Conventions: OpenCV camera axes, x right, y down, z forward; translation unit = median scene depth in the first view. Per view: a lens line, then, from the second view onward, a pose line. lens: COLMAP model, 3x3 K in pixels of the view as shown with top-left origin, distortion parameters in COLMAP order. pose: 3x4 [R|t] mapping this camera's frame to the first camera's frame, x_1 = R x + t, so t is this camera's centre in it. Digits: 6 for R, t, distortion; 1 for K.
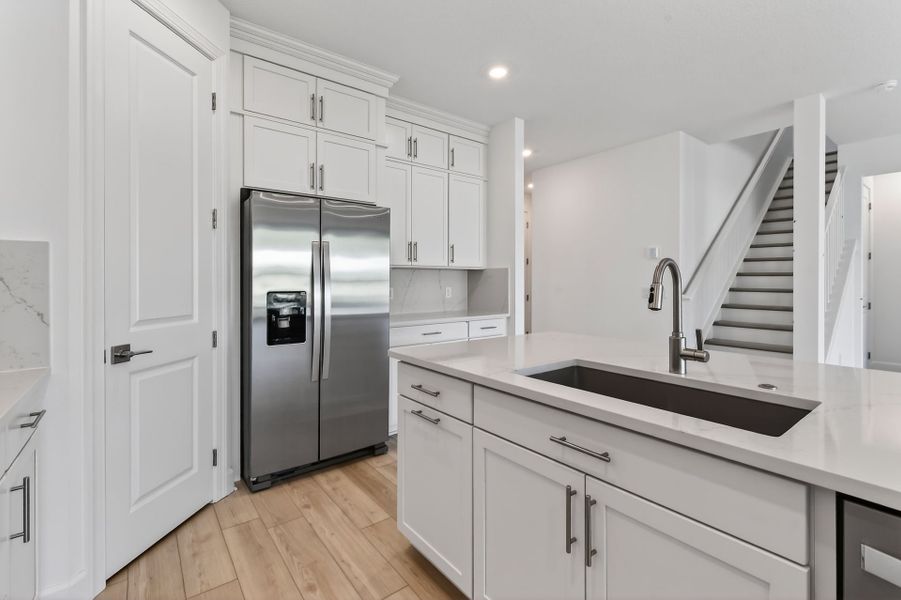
lens RADIAL K [[397.4, 0, 442.5], [0, 397.4, 283.0], [0, 0, 1]] dist [0.004344, -0.002564]
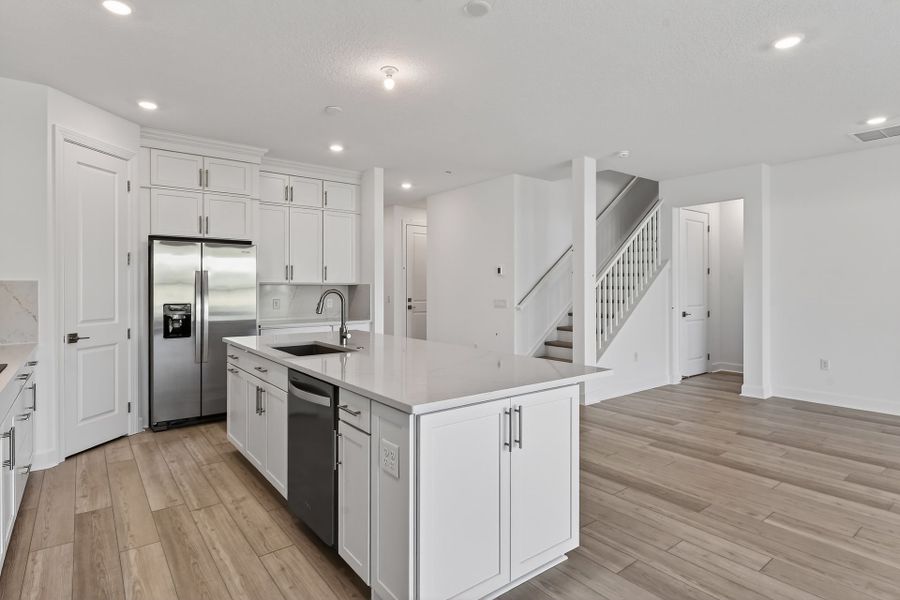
lens RADIAL K [[468.3, 0, 440.2], [0, 468.3, 287.8], [0, 0, 1]] dist [-0.008387, -0.000173]
pose [[0.999999, -0.000489, 0.001654, 0.611938], [0.000494, 0.999995, -0.003226, -0.033549], [-0.001653, 0.003227, 0.999993, -0.796467]]
